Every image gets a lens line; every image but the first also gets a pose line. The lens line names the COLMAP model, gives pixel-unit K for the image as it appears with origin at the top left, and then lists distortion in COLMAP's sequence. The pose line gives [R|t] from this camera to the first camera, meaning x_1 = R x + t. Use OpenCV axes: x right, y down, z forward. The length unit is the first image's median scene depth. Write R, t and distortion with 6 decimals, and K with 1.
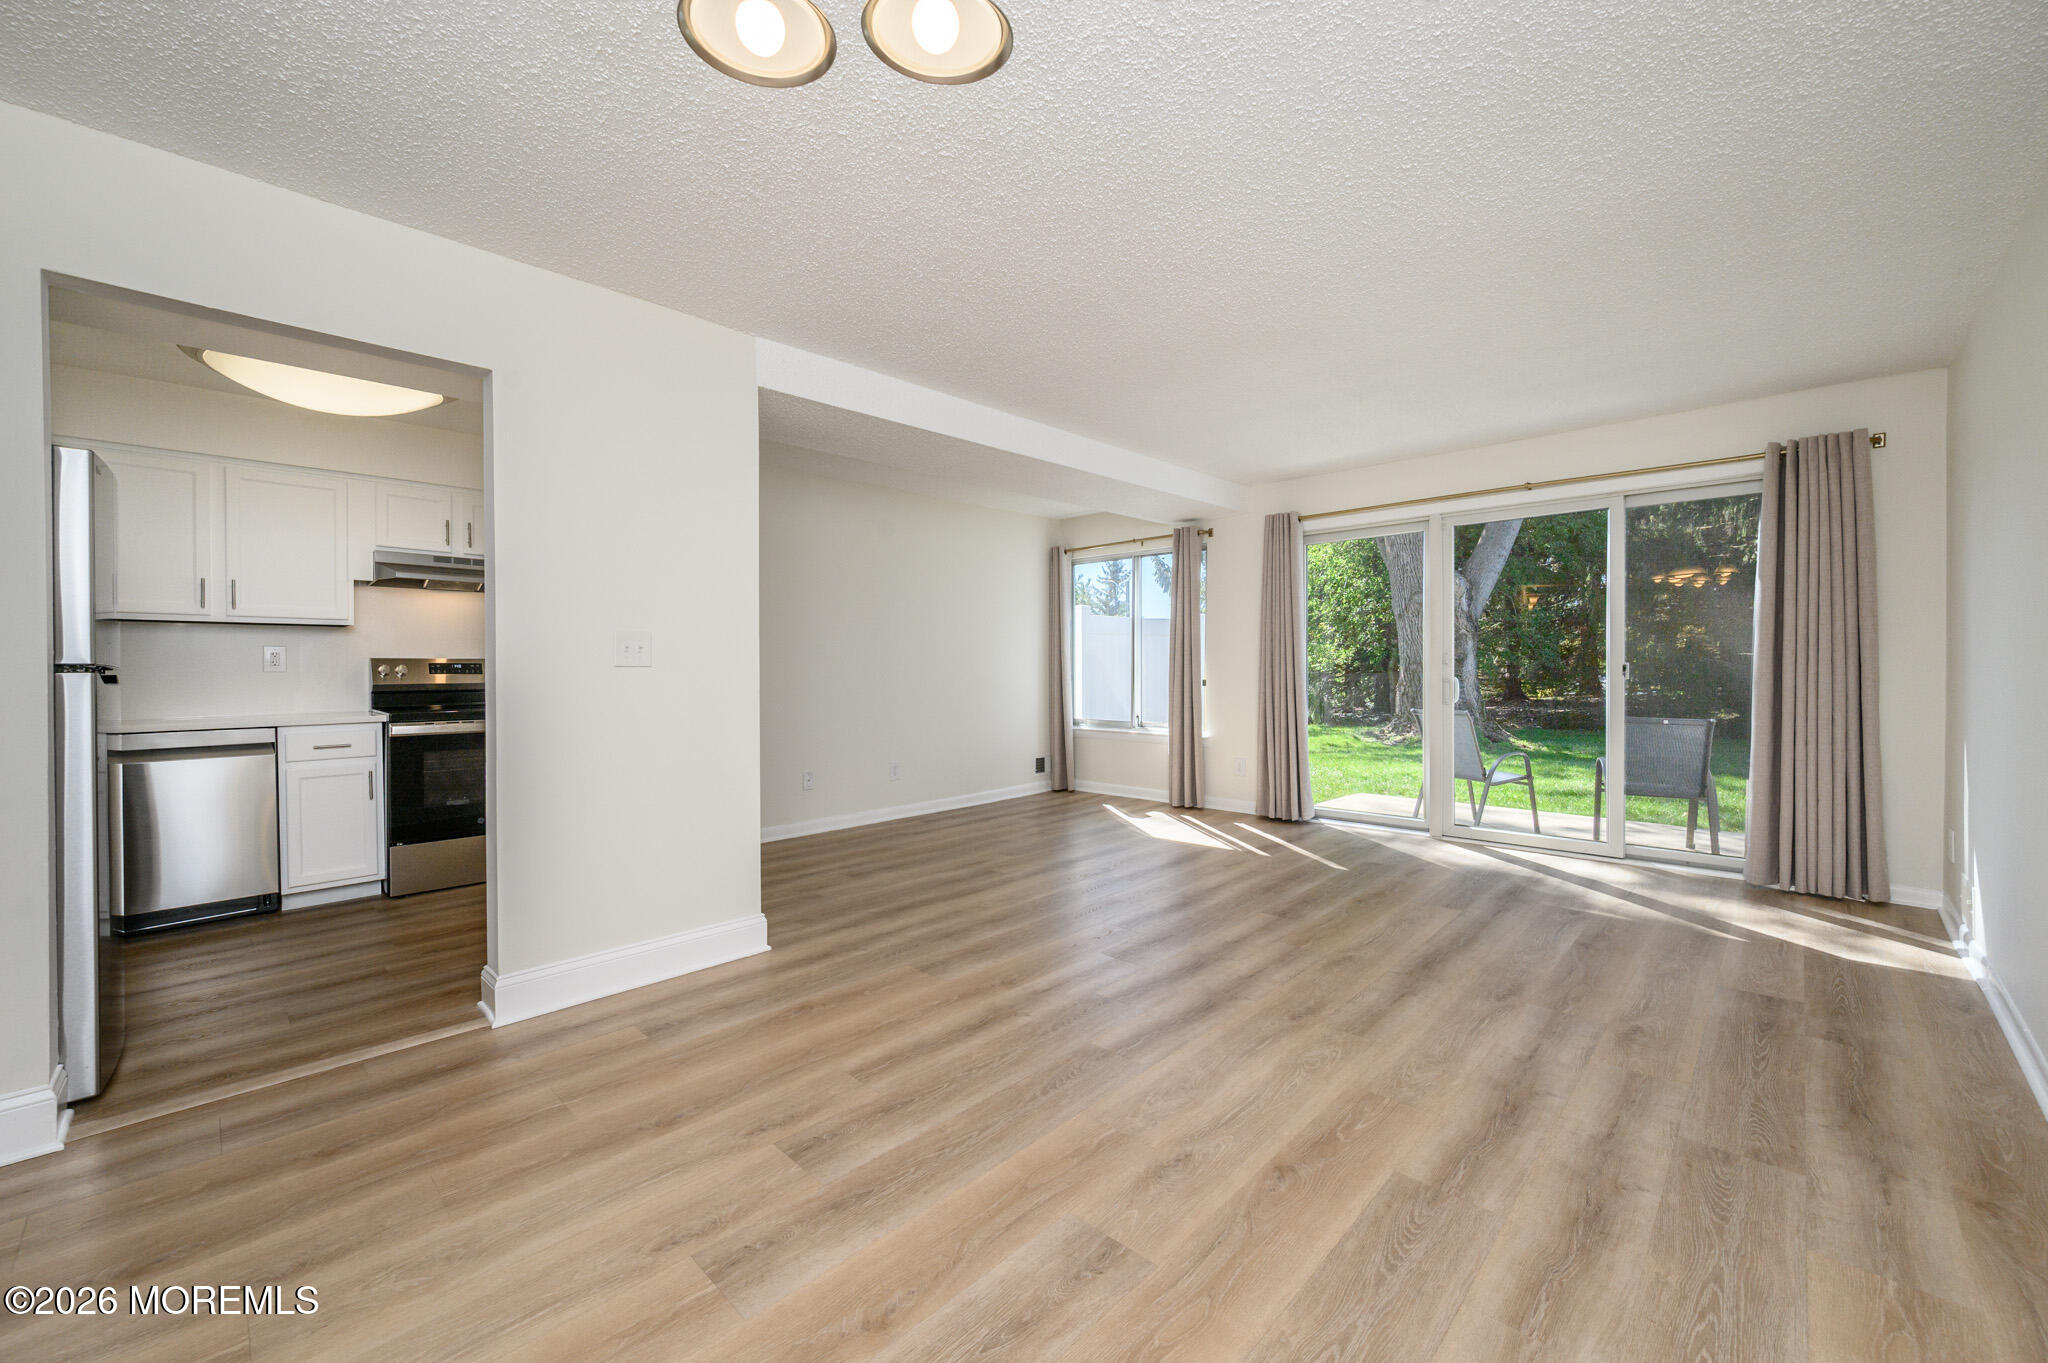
lens RADIAL K [[804.8, 0, 1035.4], [0, 804.8, 680.8], [0, 0, 1]] dist [-0.004295, 0.001171]
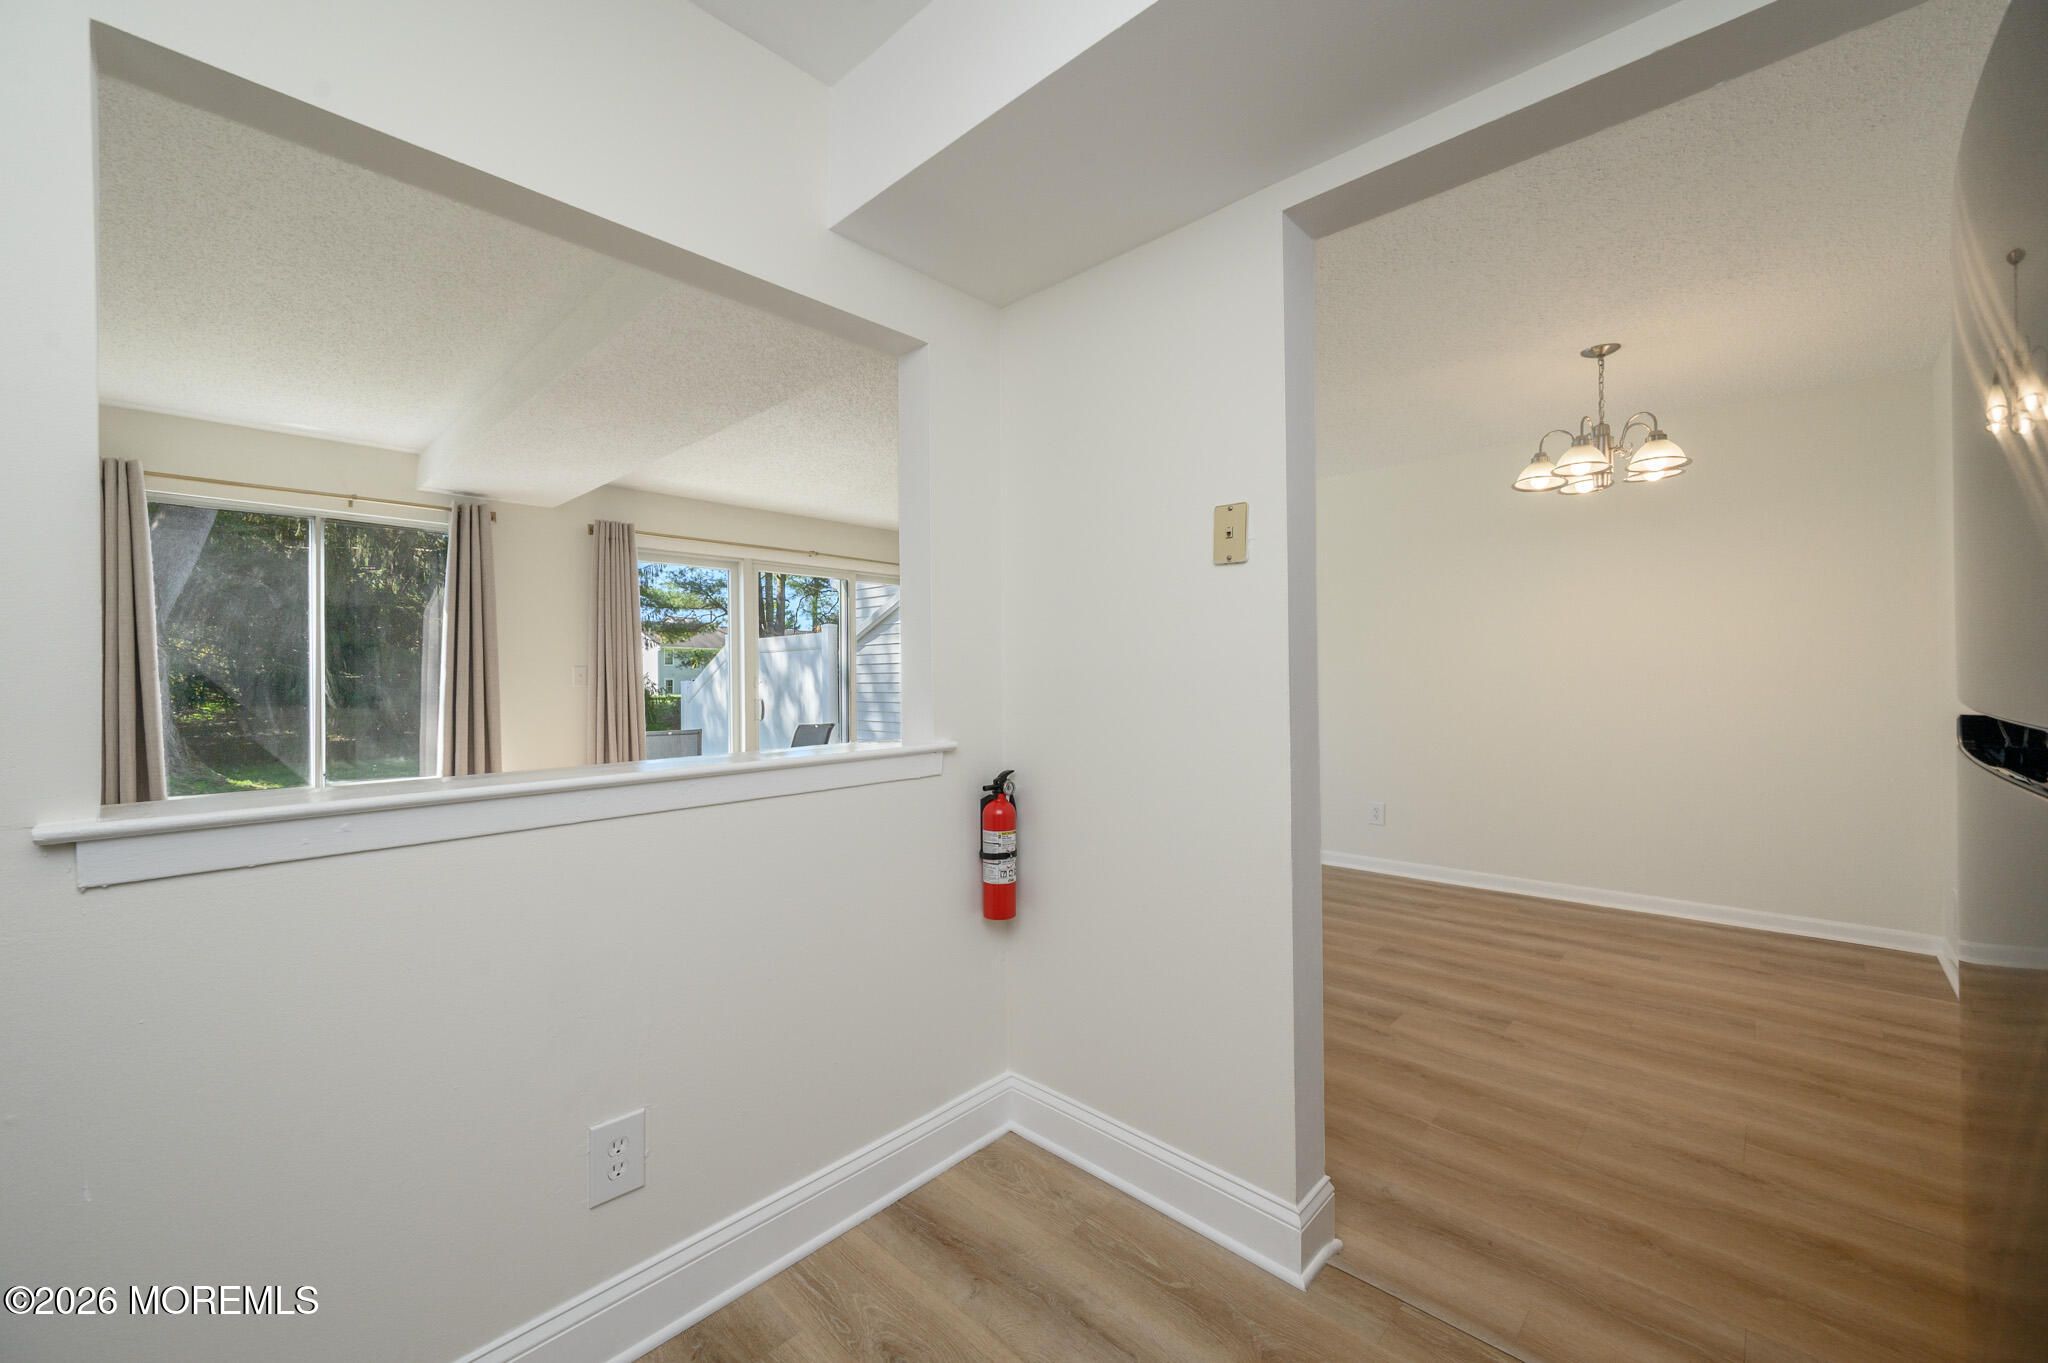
lens RADIAL K [[804.8, 0, 1003.5], [0, 804.8, 668.6], [0, 0, 1]] dist [-0.004295, 0.001171]
pose [[0.011832, 0.014714, 0.999822, -1.138071], [0.026265, 0.999542, -0.015021, -0.032711], [-0.999585, 0.026438, 0.011441, 1.064523]]
